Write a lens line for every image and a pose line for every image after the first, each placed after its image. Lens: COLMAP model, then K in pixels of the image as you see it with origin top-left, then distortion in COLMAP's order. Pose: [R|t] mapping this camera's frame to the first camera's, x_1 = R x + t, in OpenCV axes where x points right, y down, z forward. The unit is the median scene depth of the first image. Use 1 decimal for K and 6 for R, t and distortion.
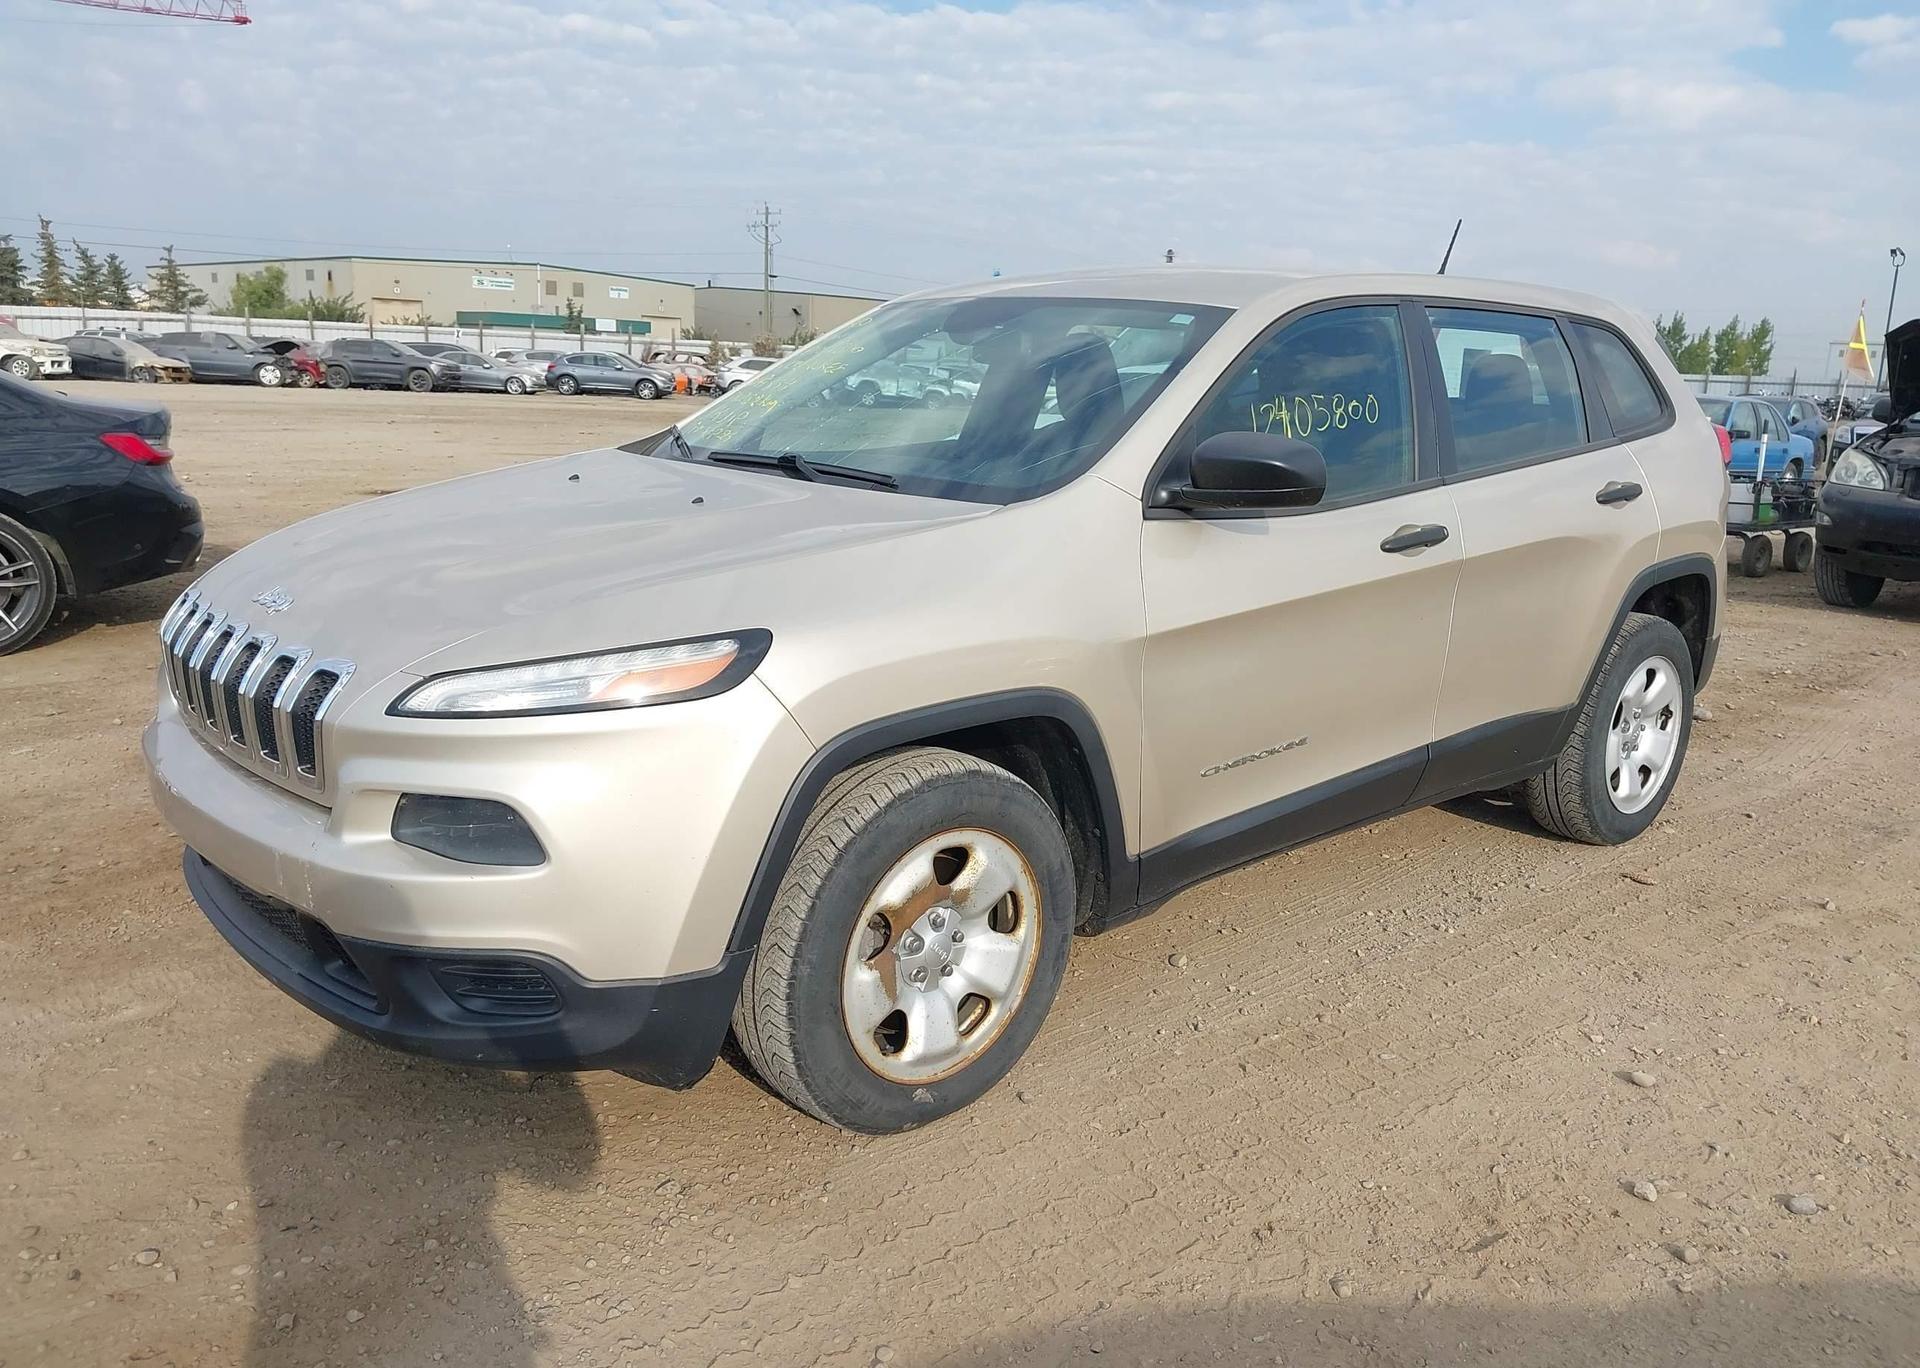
lens RADIAL K [[1533.3, 0, 989.2], [0, 1533.3, 684.3], [0, 0, 1]] dist [0.039667, -0.048499]
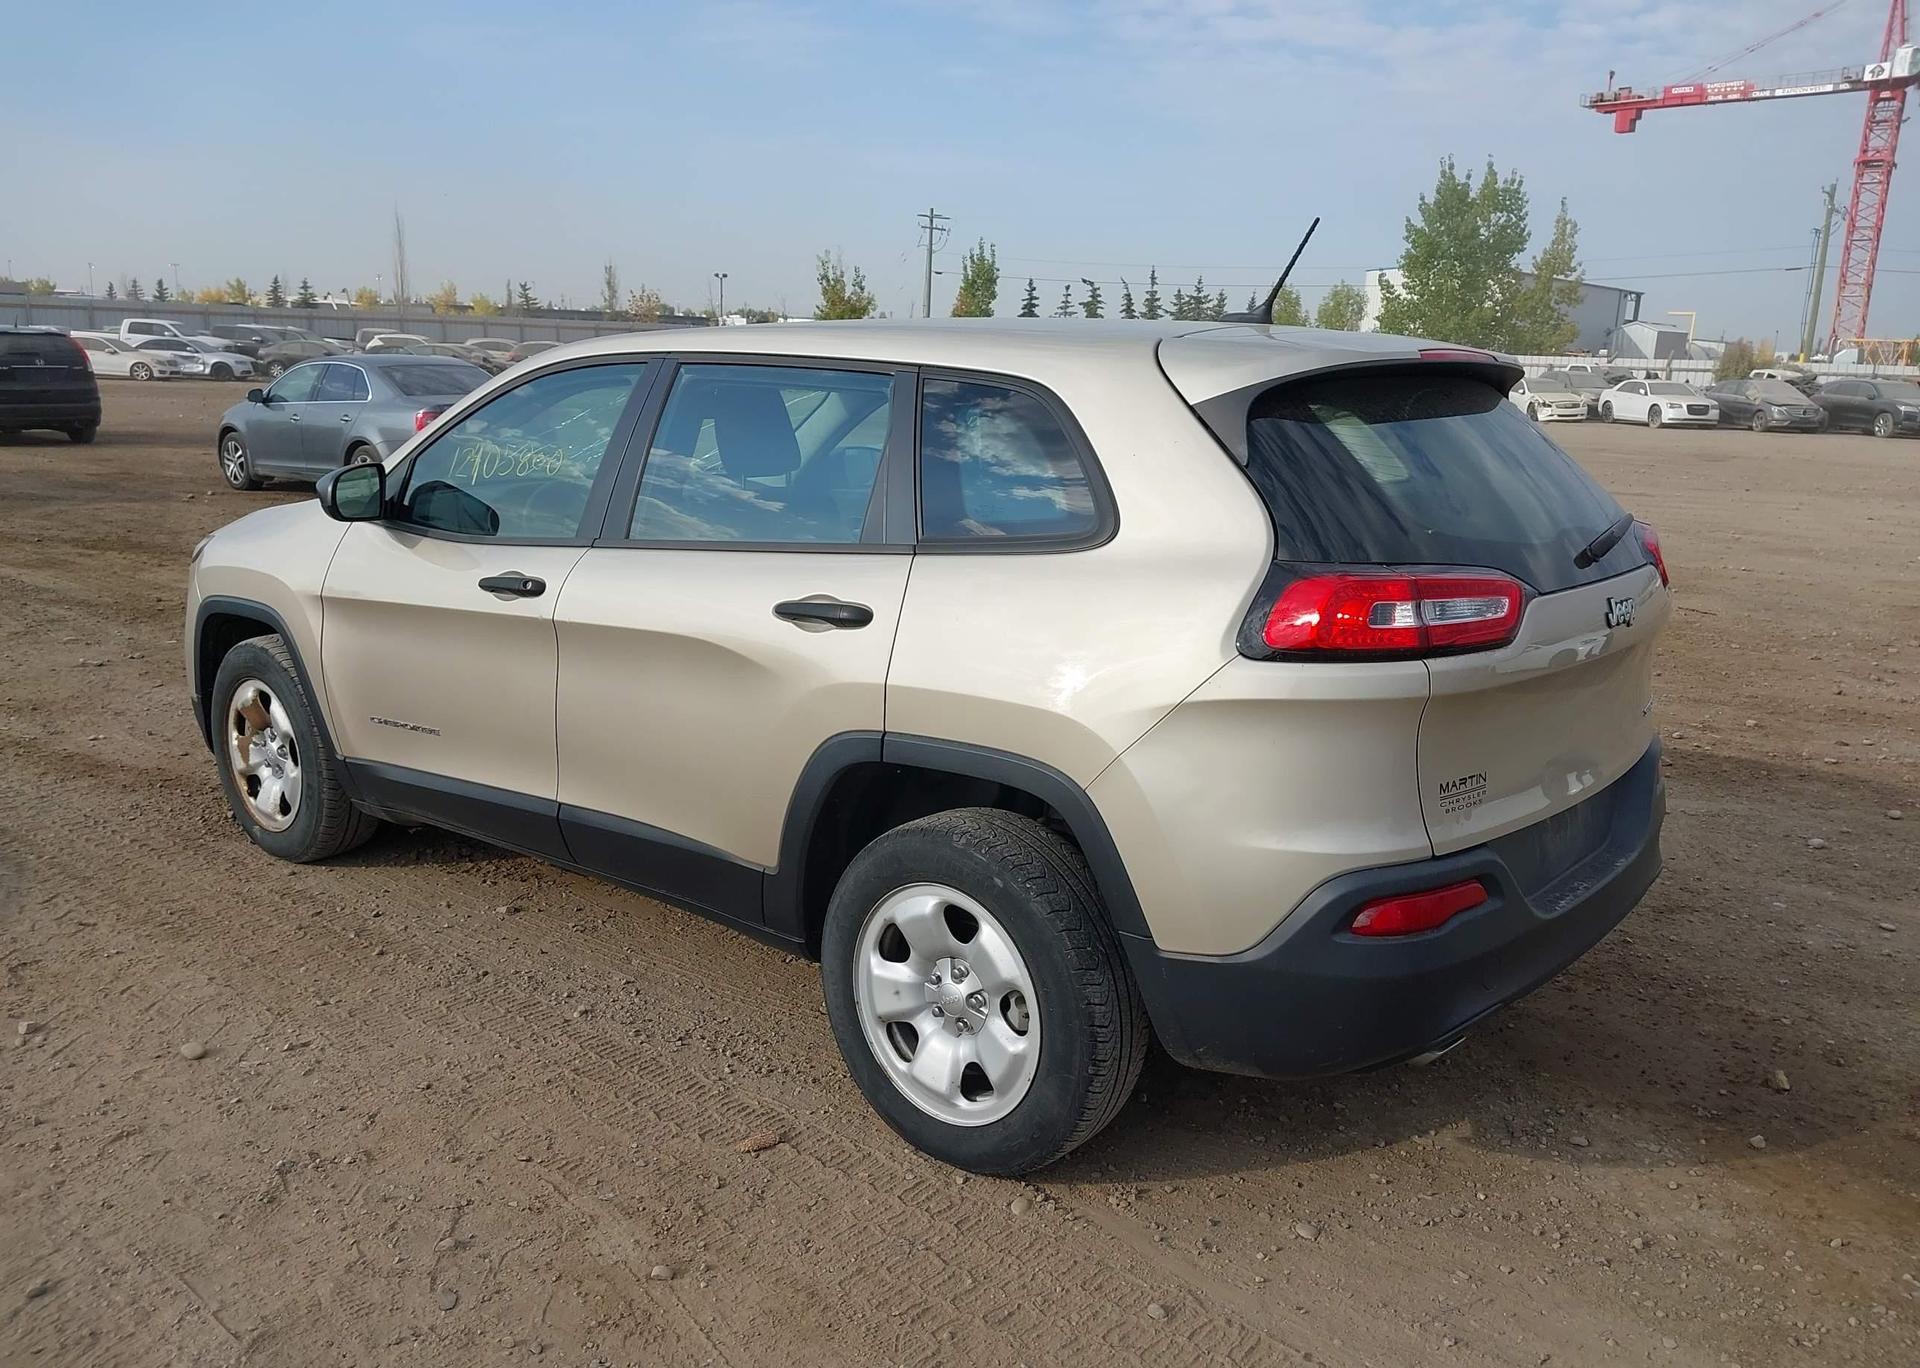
lens RADIAL K [[1533.3, 0, 959.2], [0, 1533.3, 687.2], [0, 0, 1]] dist [0.039667, -0.048499]
pose [[0.129920, 0.182523, -0.974580, 0.114397], [-0.229571, 0.961740, 0.149514, -0.021570], [0.964582, 0.204310, 0.166851, 0.096413]]
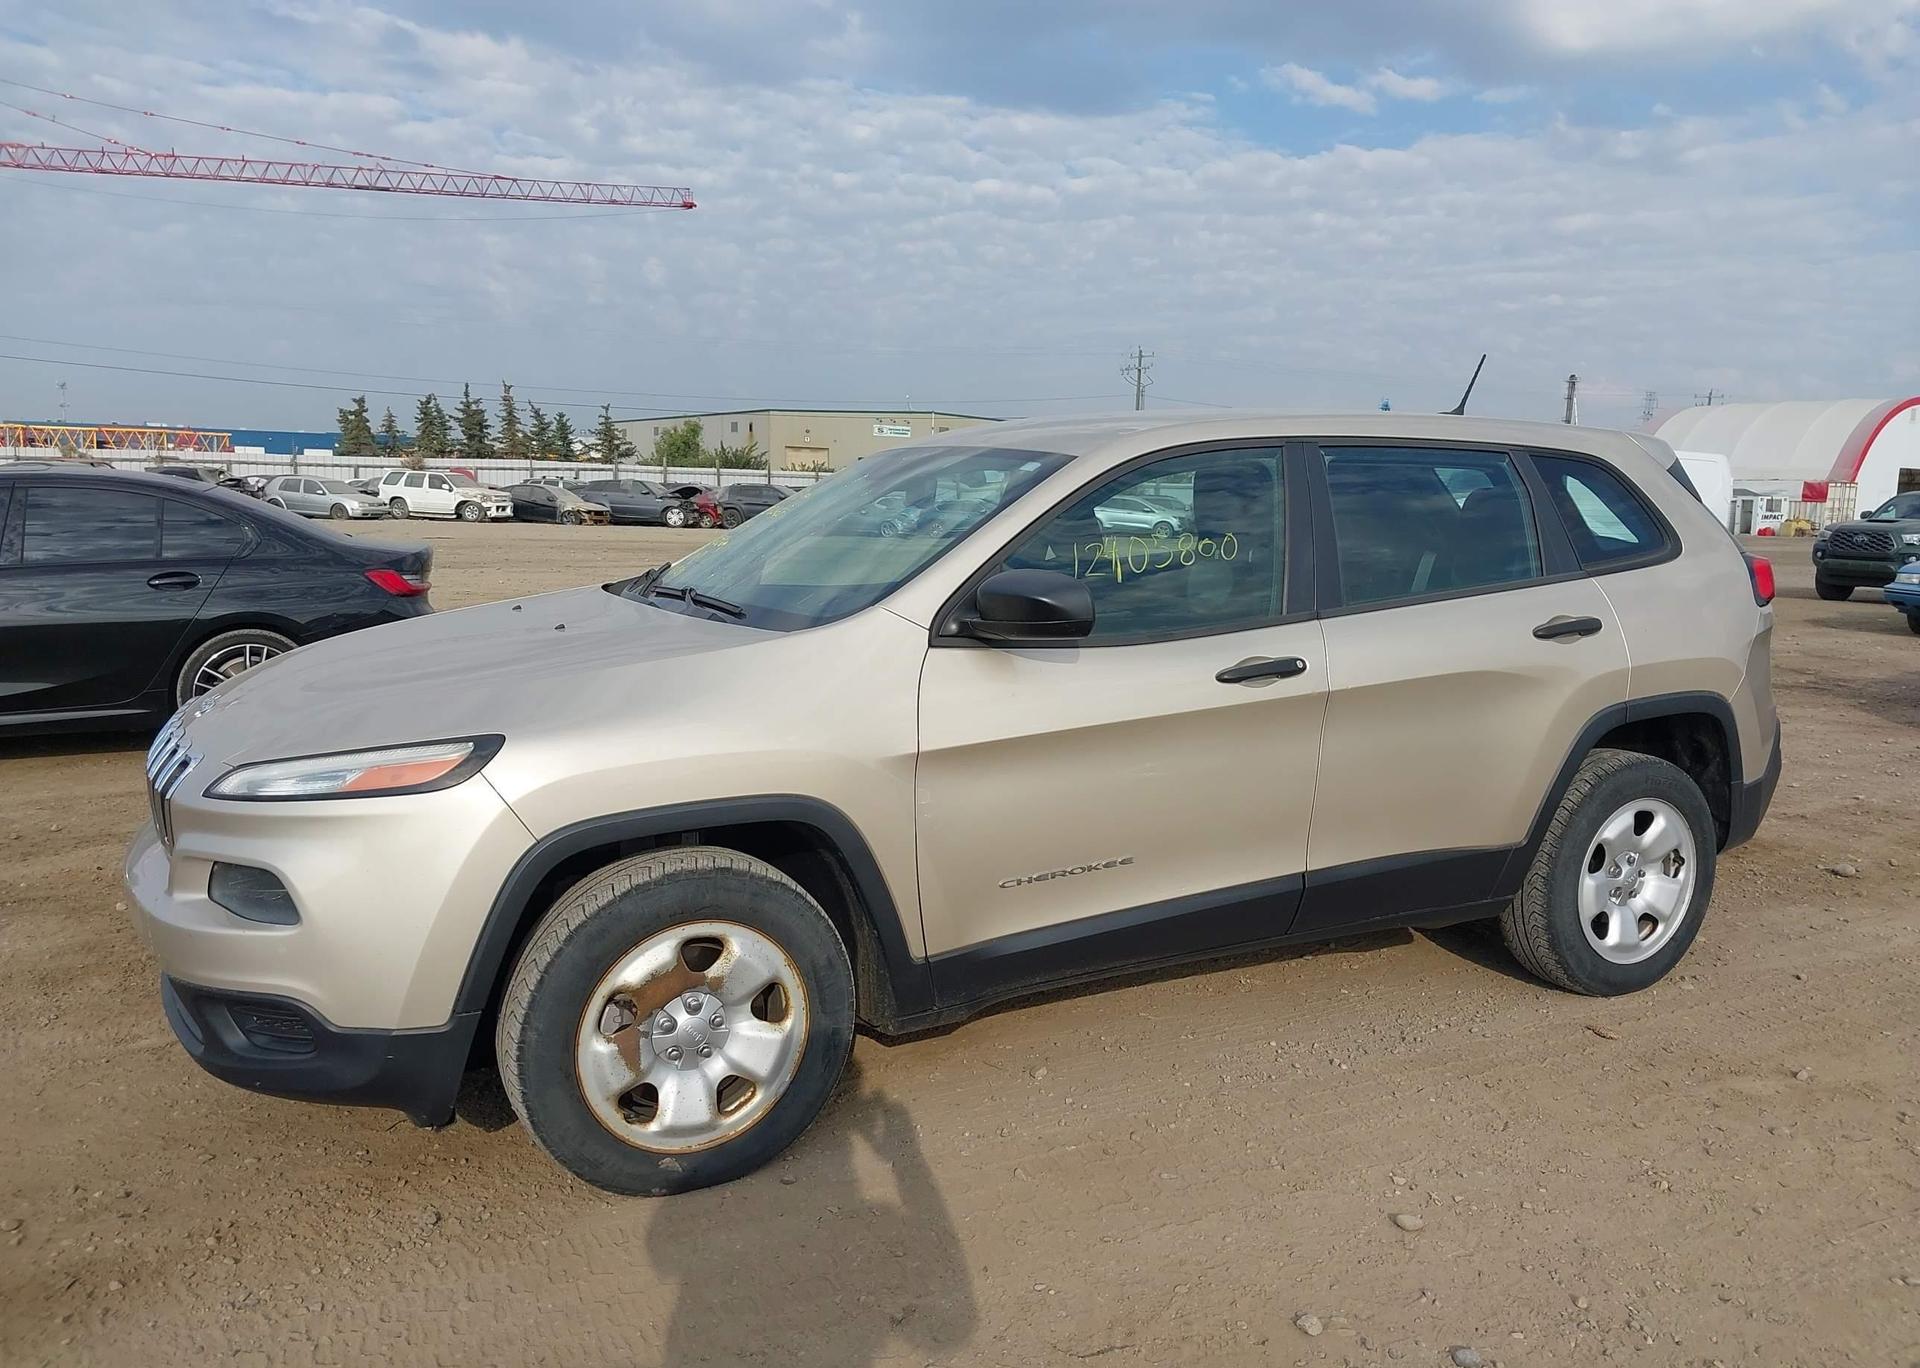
lens RADIAL K [[1533.3, 0, 989.7], [0, 1533.3, 695.4], [0, 0, 1]] dist [0.039667, -0.048499]
pose [[0.968557, 0.017871, -0.248150, 0.030042], [-0.037135, 0.996628, -0.073164, 0.000340], [0.246006, 0.080079, 0.965955, -0.002559]]
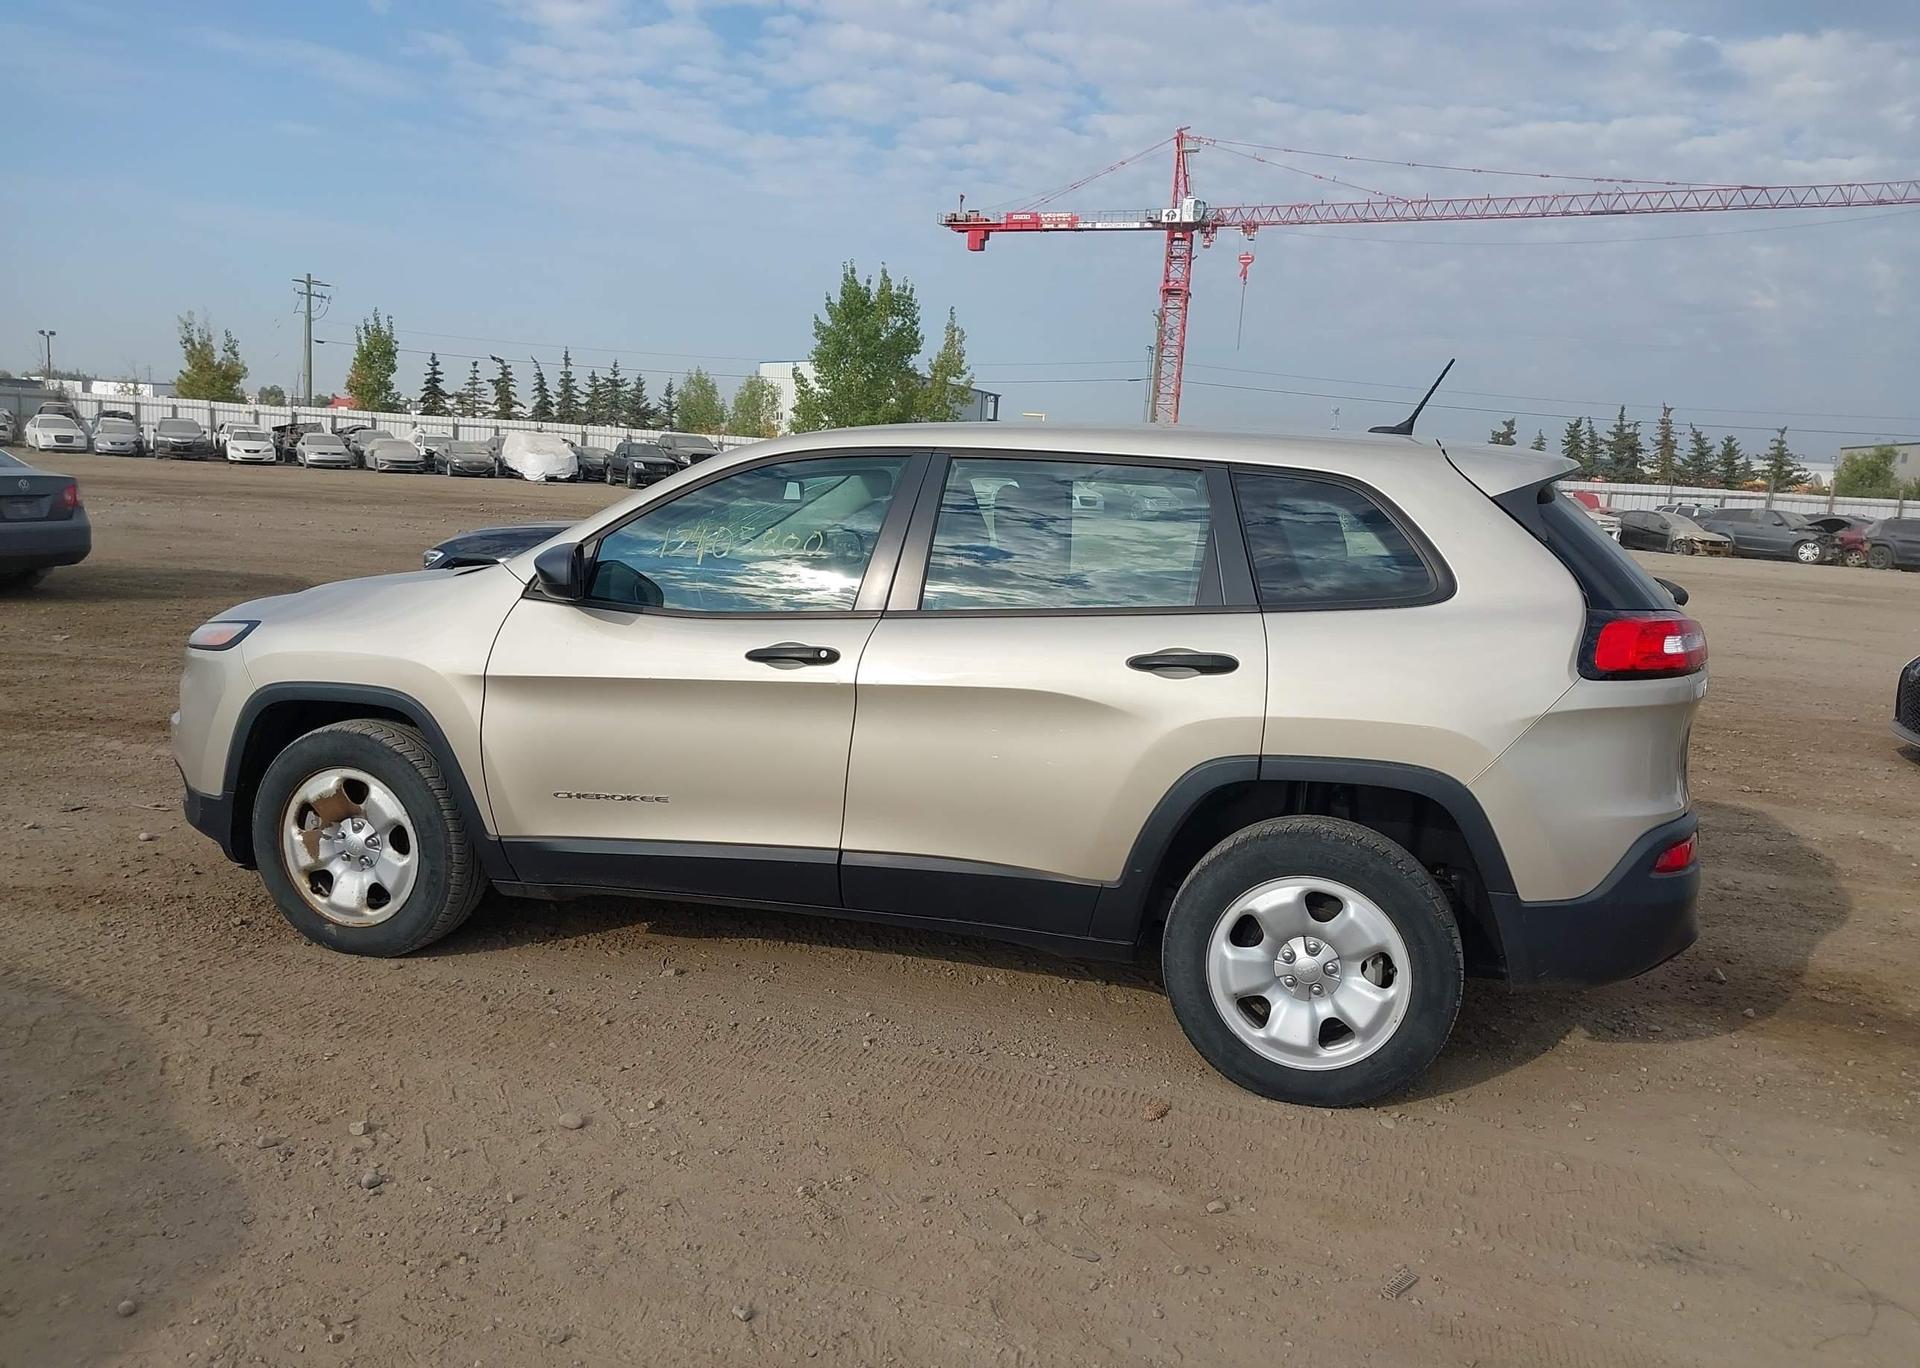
lens RADIAL K [[1533.3, 0, 965.2], [0, 1533.3, 696.7], [0, 0, 1]] dist [0.039667, -0.048499]
pose [[0.510766, 0.123821, -0.850756, 0.110818], [-0.212659, 0.977018, 0.014523, -0.009159], [0.833003, 0.173503, 0.525359, 0.044429]]
